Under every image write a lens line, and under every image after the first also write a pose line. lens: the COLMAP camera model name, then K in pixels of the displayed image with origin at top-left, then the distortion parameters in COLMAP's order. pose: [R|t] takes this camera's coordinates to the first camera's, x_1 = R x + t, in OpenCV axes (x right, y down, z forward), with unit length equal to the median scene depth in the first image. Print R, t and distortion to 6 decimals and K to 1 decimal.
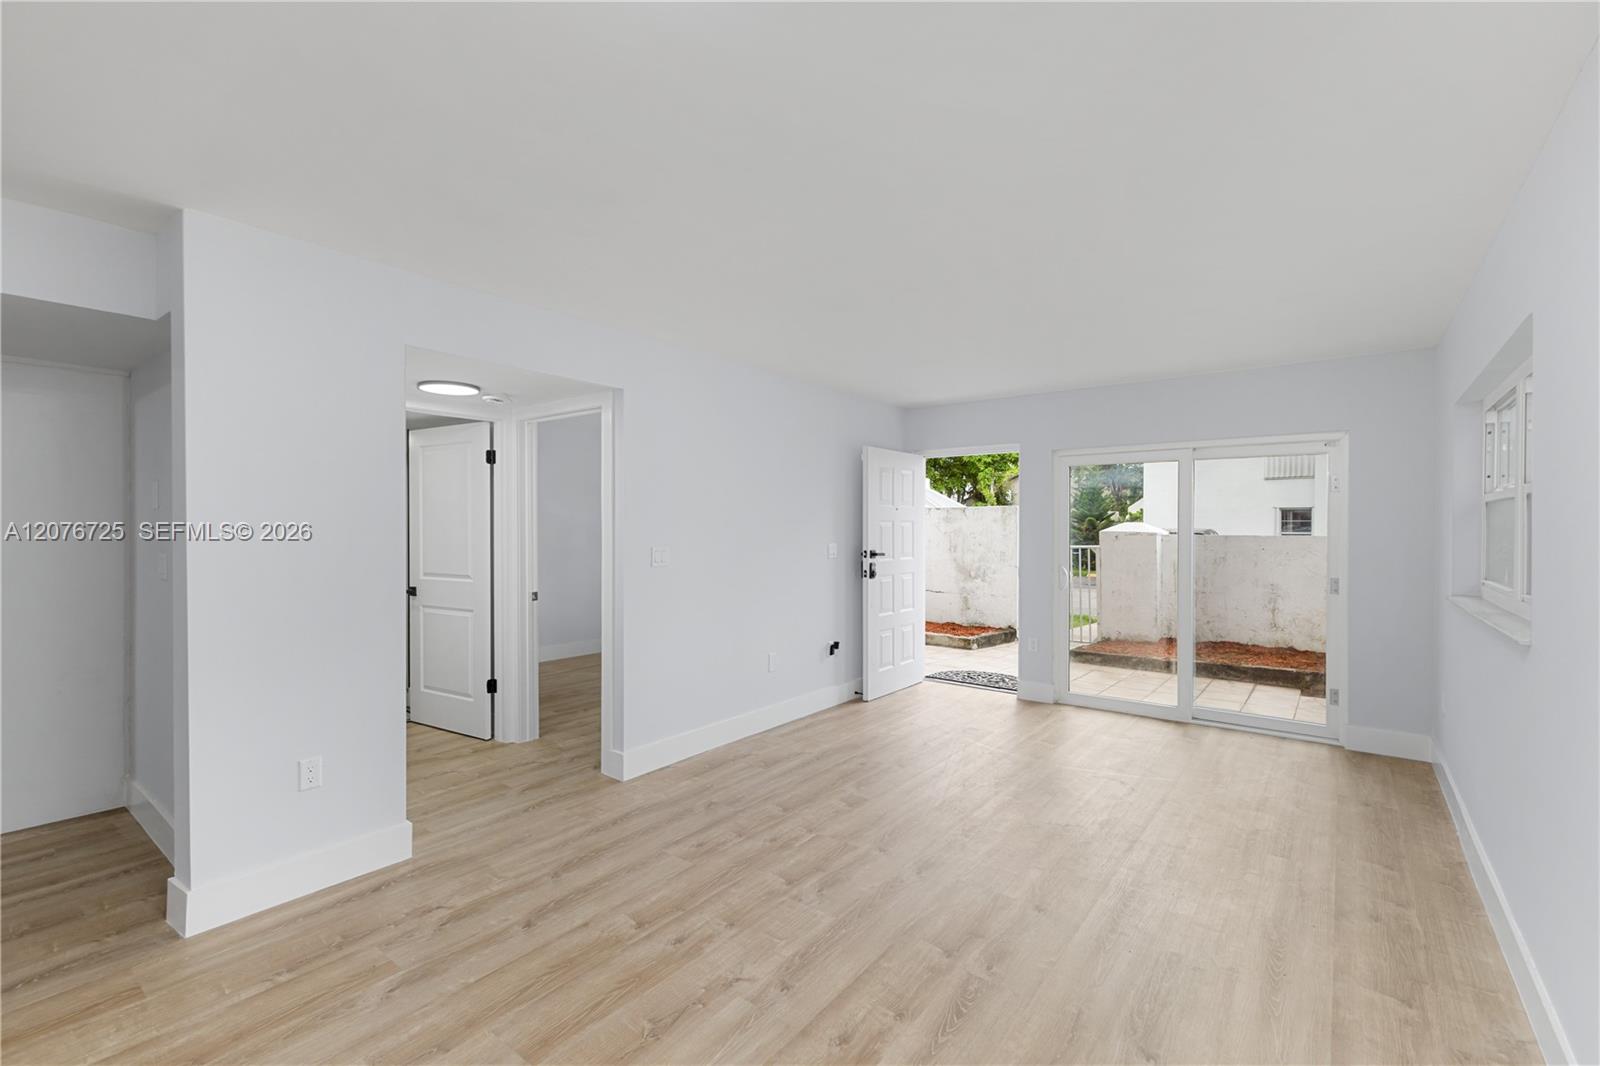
lens RADIAL K [[697.4, 0, 807.1], [0, 697.4, 536.0], [0, 0, 1]] dist [0.007575, -0.000049]
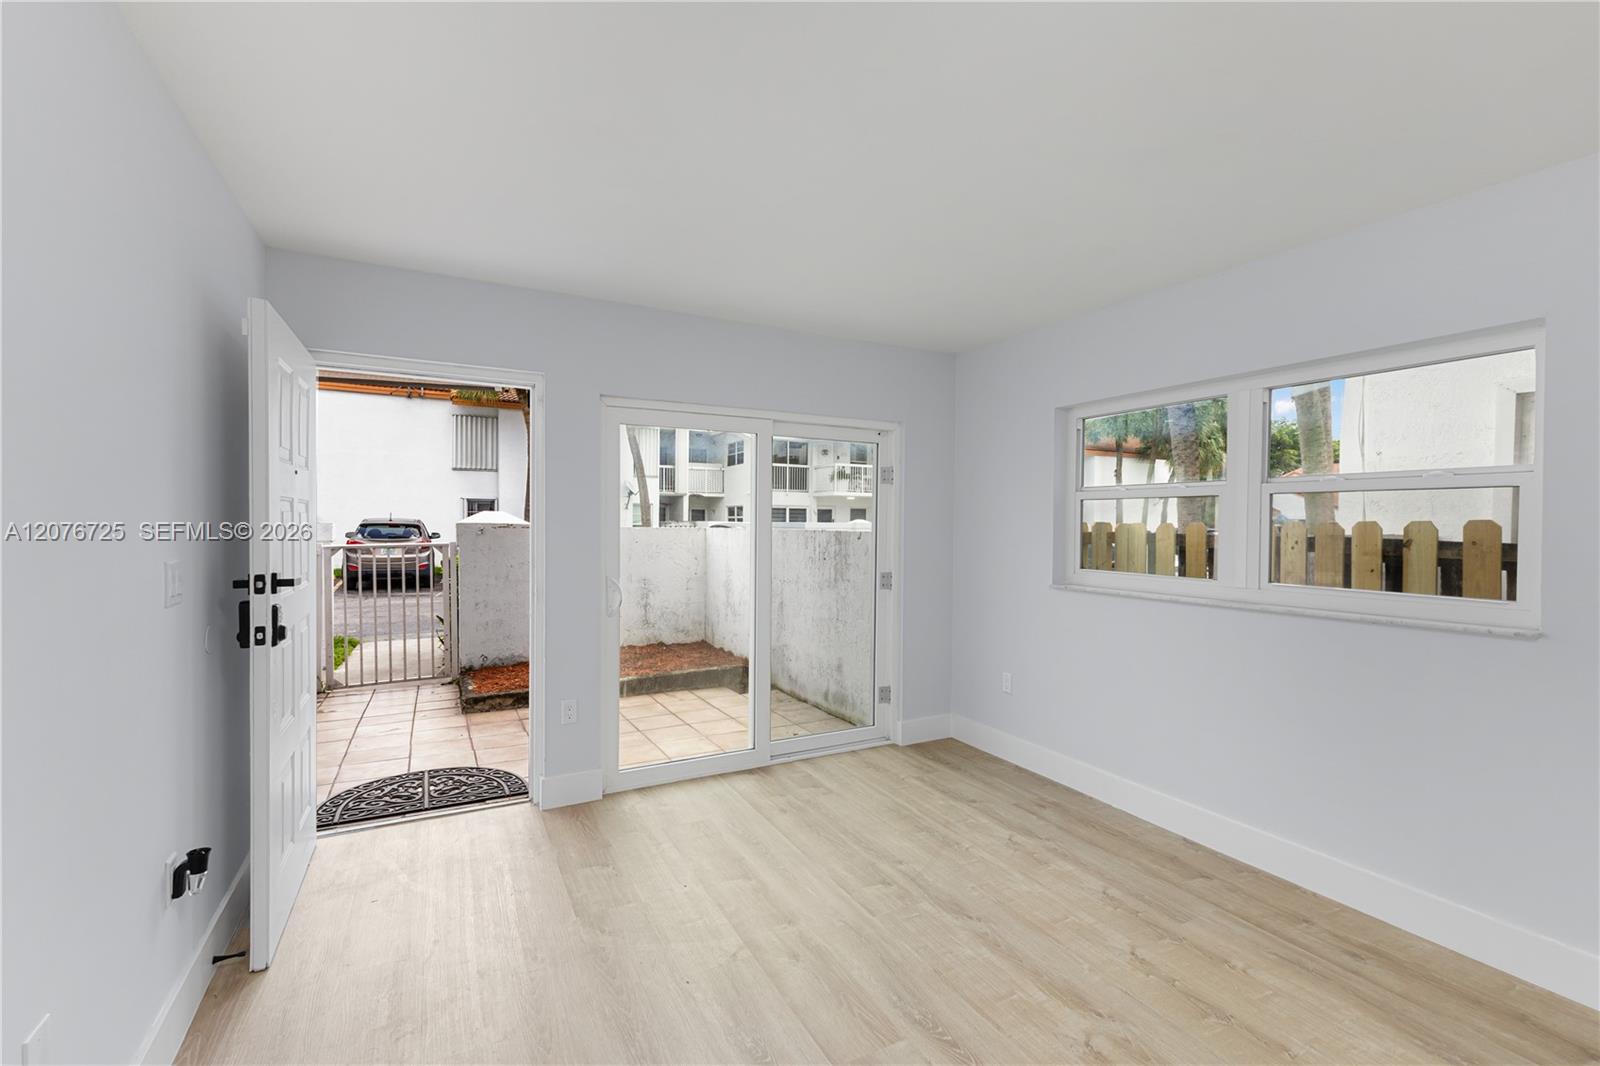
lens RADIAL K [[692.7, 0, 808.4], [0, 692.7, 527.8], [0, 0, 1]] dist [0.009257, -0.000353]
pose [[0.418269, -0.005501, 0.908307, -0.218893], [0.003082, 0.999984, 0.004638, -0.008593], [-0.908318, 0.000860, 0.418279, 0.936988]]
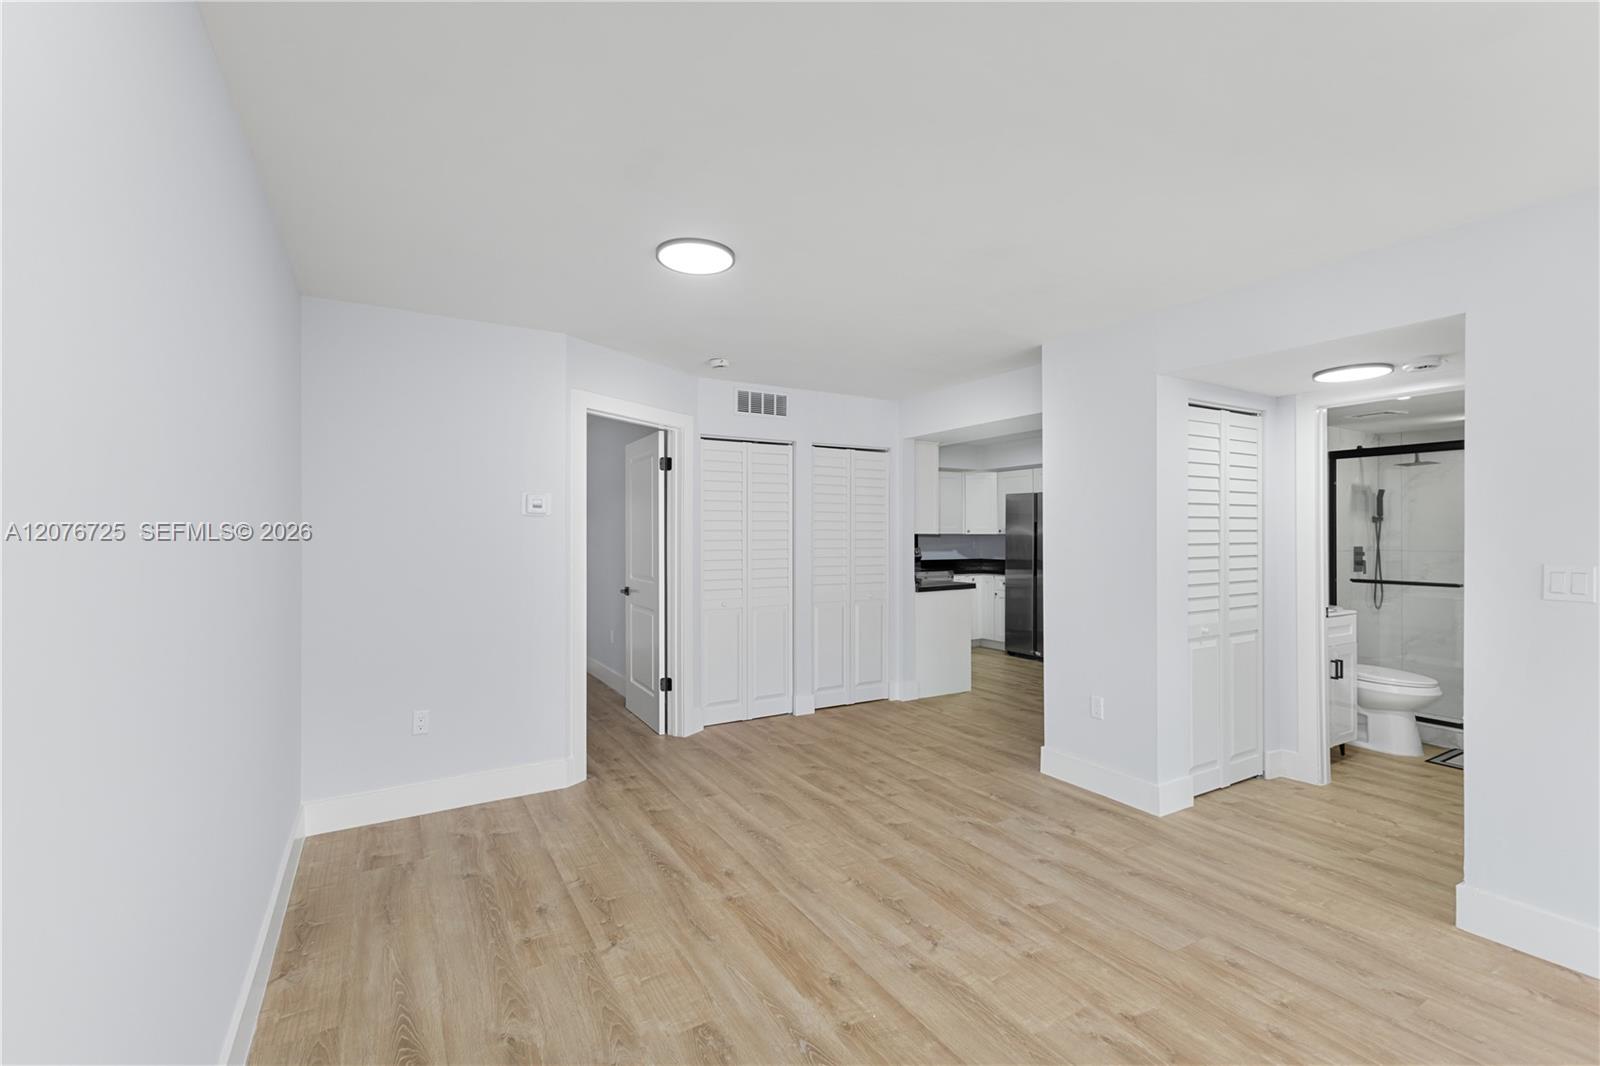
lens RADIAL K [[697.4, 0, 807.1], [0, 697.4, 536.0], [0, 0, 1]] dist [0.007575, -0.000049]
pose [[-0.378846, 0.003025, -0.925455, 0.619901], [-0.010146, 0.999921, 0.007422, -0.006271], [0.925404, 0.012201, -0.378785, 0.766777]]
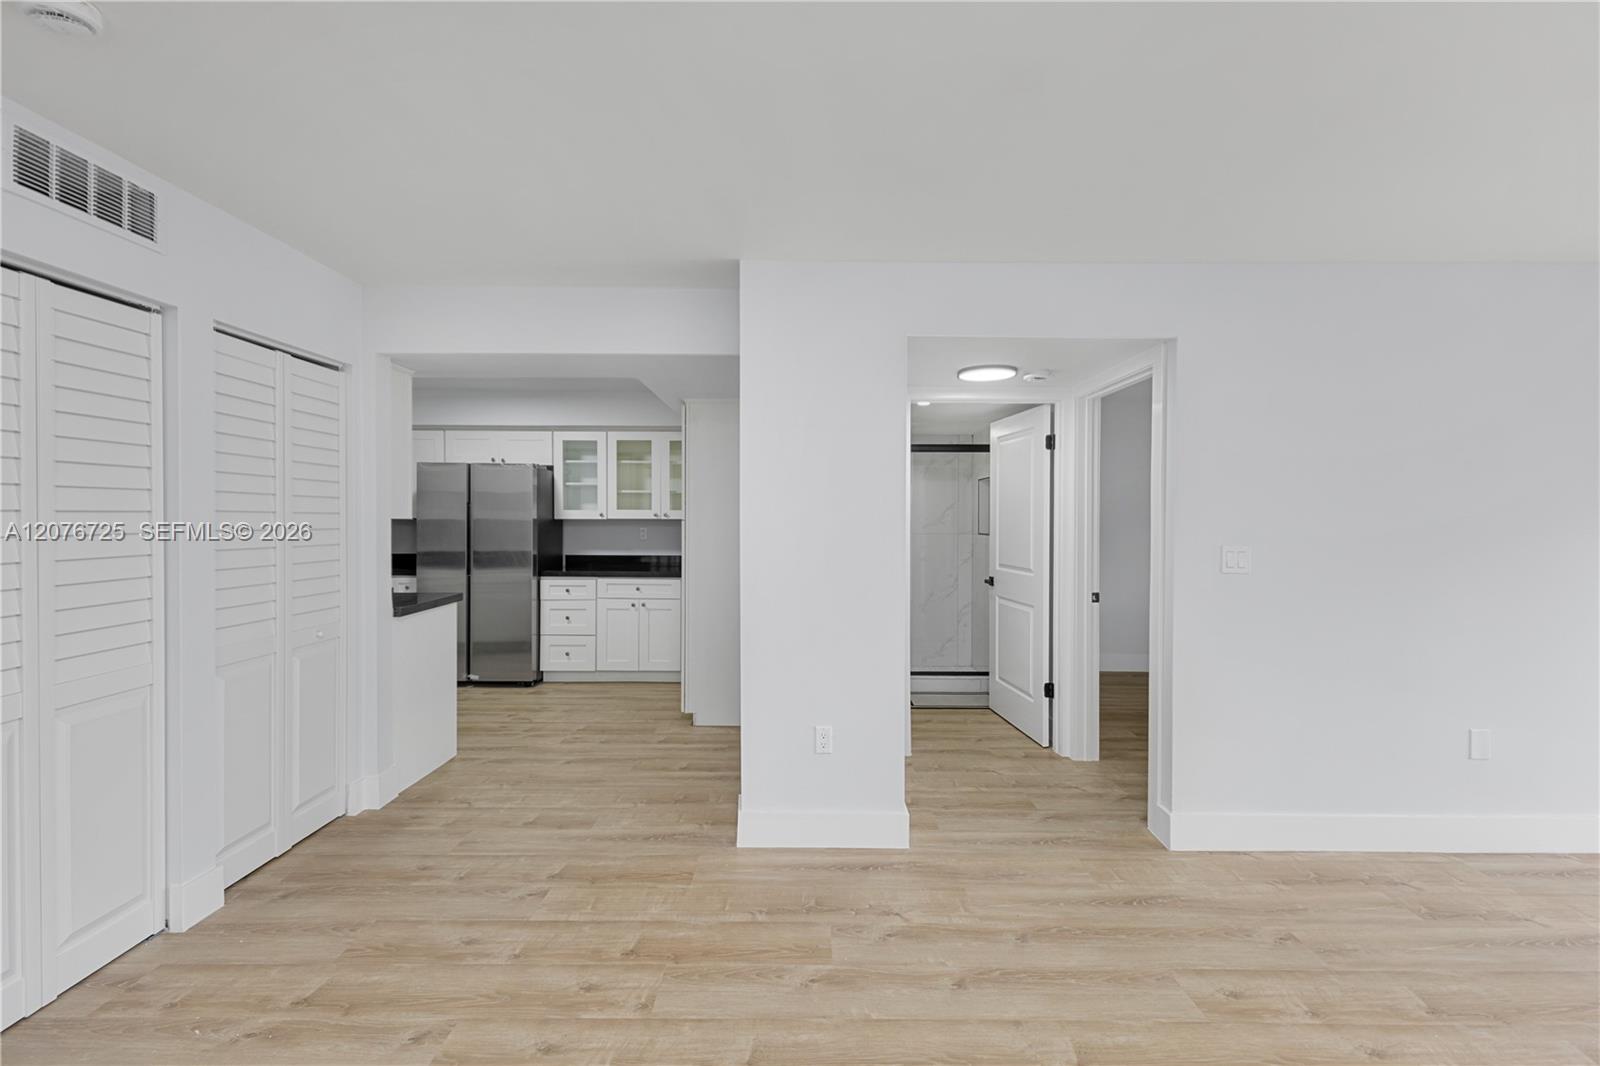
lens RADIAL K [[700.4, 0, 799.3], [0, 700.4, 525.8], [0, 0, 1]] dist [0.022219, -0.008644]
pose [[0.602301, 0.010913, -0.798194, 0.117999], [-0.012384, 0.999914, 0.004327, -0.003210], [0.798173, 0.007279, 0.602384, 0.229195]]
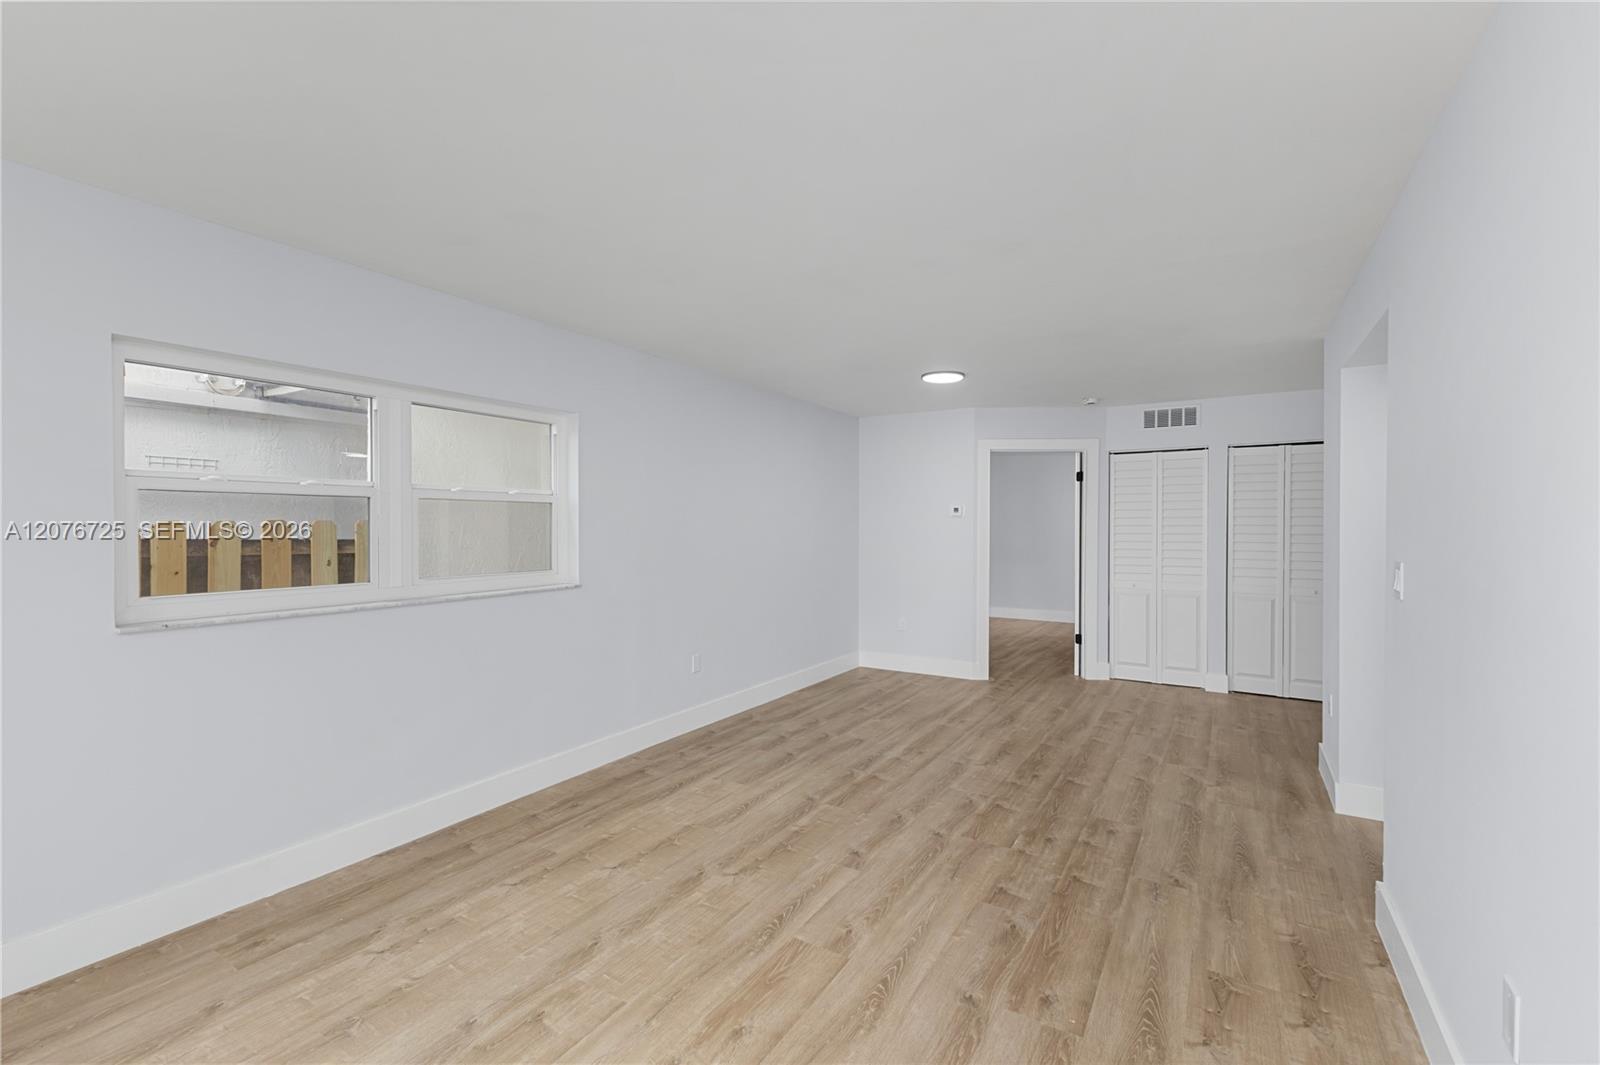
lens RADIAL K [[685.9, 0, 800.0], [0, 685.9, 532.5], [0, 0, 1]] dist [0.023938, 0.000024]
pose [[-0.996010, -0.001936, -0.089223, 0.356427], [-0.003566, 0.999830, 0.018111, -0.016866], [0.089173, 0.018357, -0.995847, 1.762246]]
